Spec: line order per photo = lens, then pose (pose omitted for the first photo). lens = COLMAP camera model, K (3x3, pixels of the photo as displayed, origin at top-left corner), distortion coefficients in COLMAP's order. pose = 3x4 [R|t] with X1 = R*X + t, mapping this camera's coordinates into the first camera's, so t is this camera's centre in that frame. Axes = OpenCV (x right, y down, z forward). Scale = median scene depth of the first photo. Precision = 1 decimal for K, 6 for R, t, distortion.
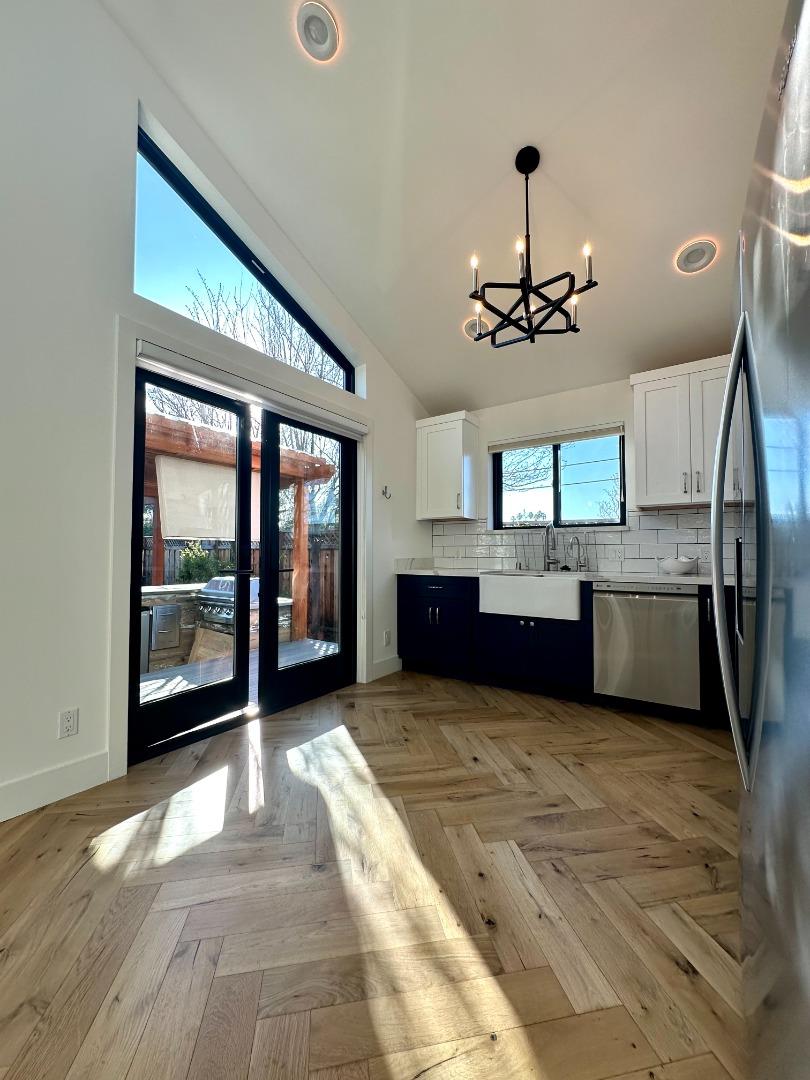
lens RADIAL K [[430.4, 0, 405.3], [0, 430.4, 541.6], [0, 0, 1]] dist [-0.002031, 0.000833]
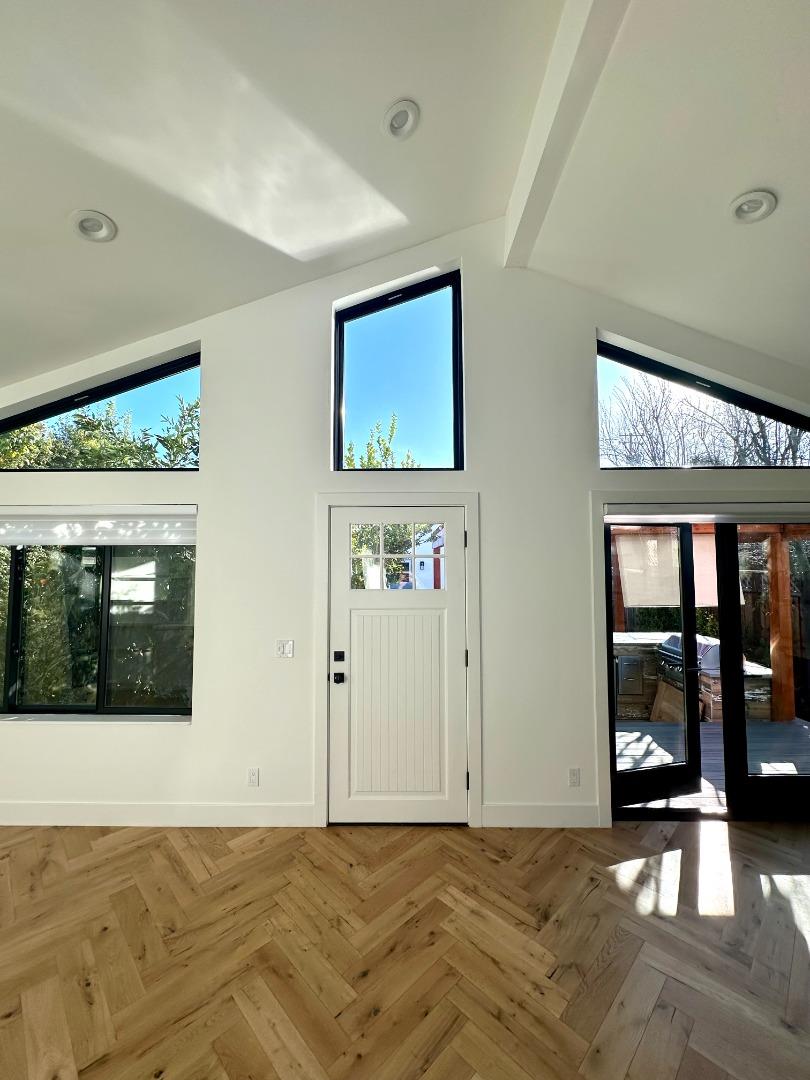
lens RADIAL K [[430.4, 0, 405.3], [0, 430.4, 541.6], [0, 0, 1]] dist [-0.002031, 0.000833]
pose [[0.561525, -0.044461, -0.826264, 0.095690], [0.028822, 0.999000, -0.034168, -0.213912], [0.826958, -0.004629, 0.562245, -0.192183]]
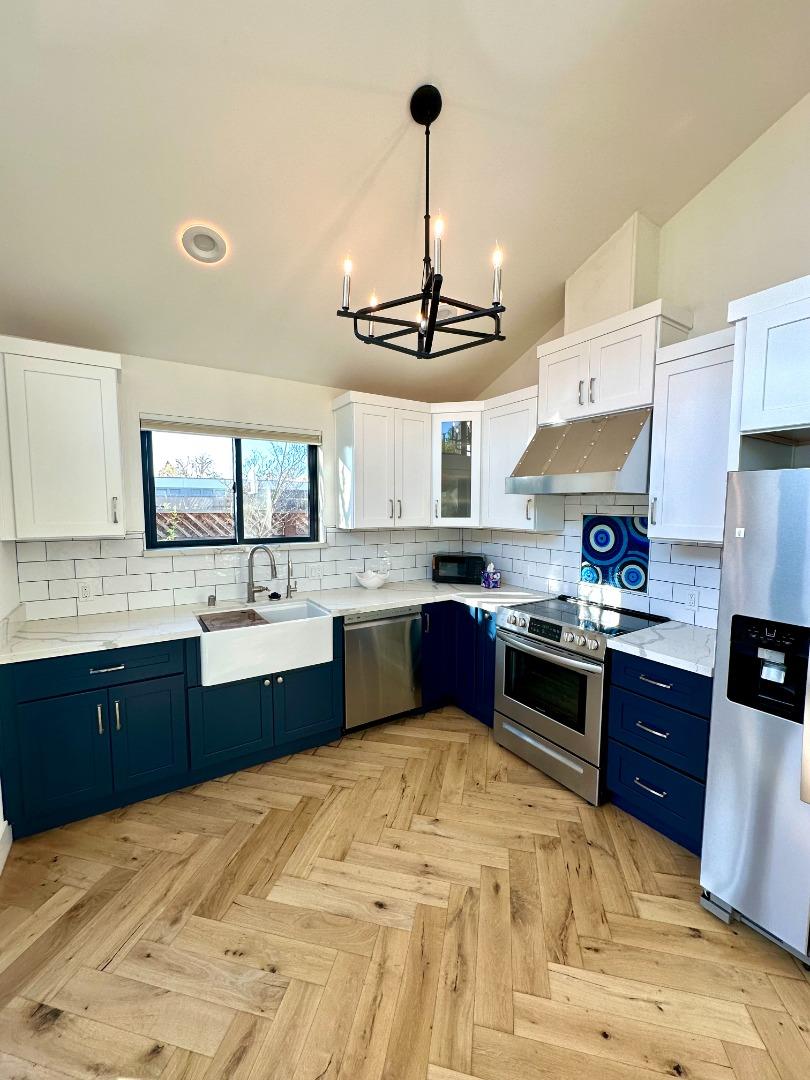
lens RADIAL K [[430.4, 0, 405.3], [0, 430.4, 541.6], [0, 0, 1]] dist [-0.002031, 0.000833]
pose [[0.389885, -0.076146, 0.917710, -0.326599], [-0.030920, 0.994931, 0.095690, -0.146797], [-0.920344, -0.065684, 0.385555, 0.488291]]
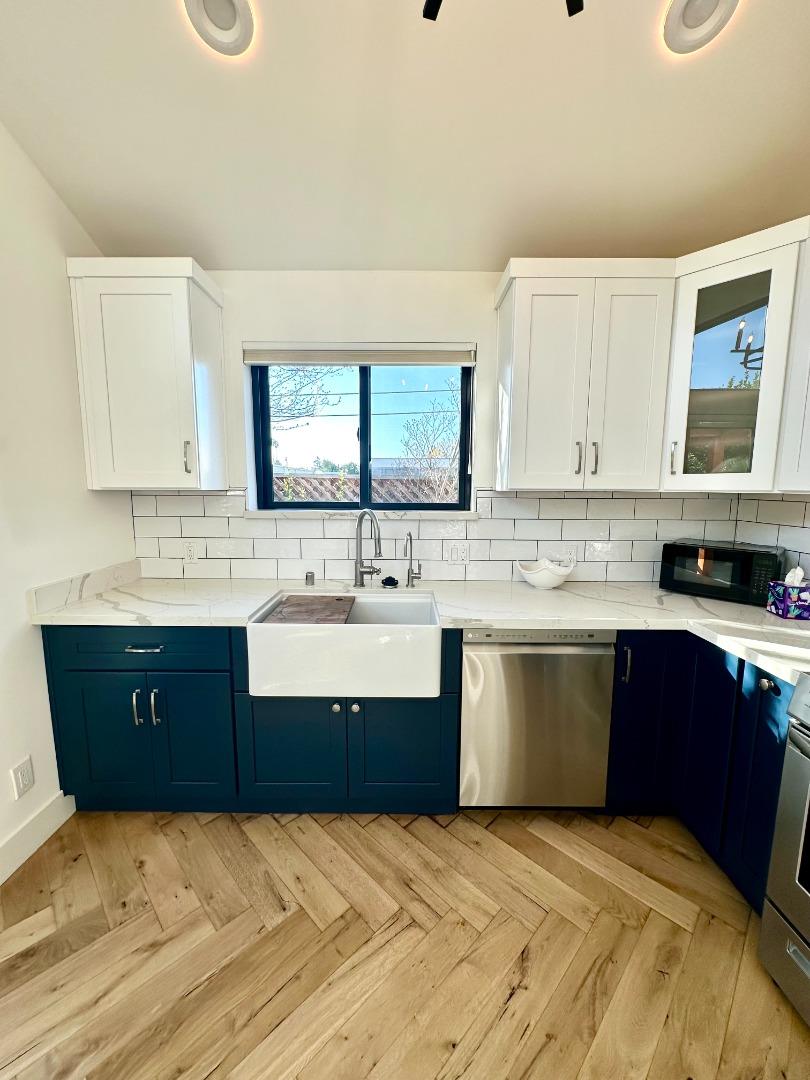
lens RADIAL K [[430.4, 0, 405.3], [0, 430.4, 541.6], [0, 0, 1]] dist [-0.002031, 0.000833]
pose [[0.826149, -0.070448, 0.559031, 0.058771], [-0.021839, 0.987404, 0.156706, -0.099295], [-0.563029, -0.141671, 0.814204, 0.549555]]
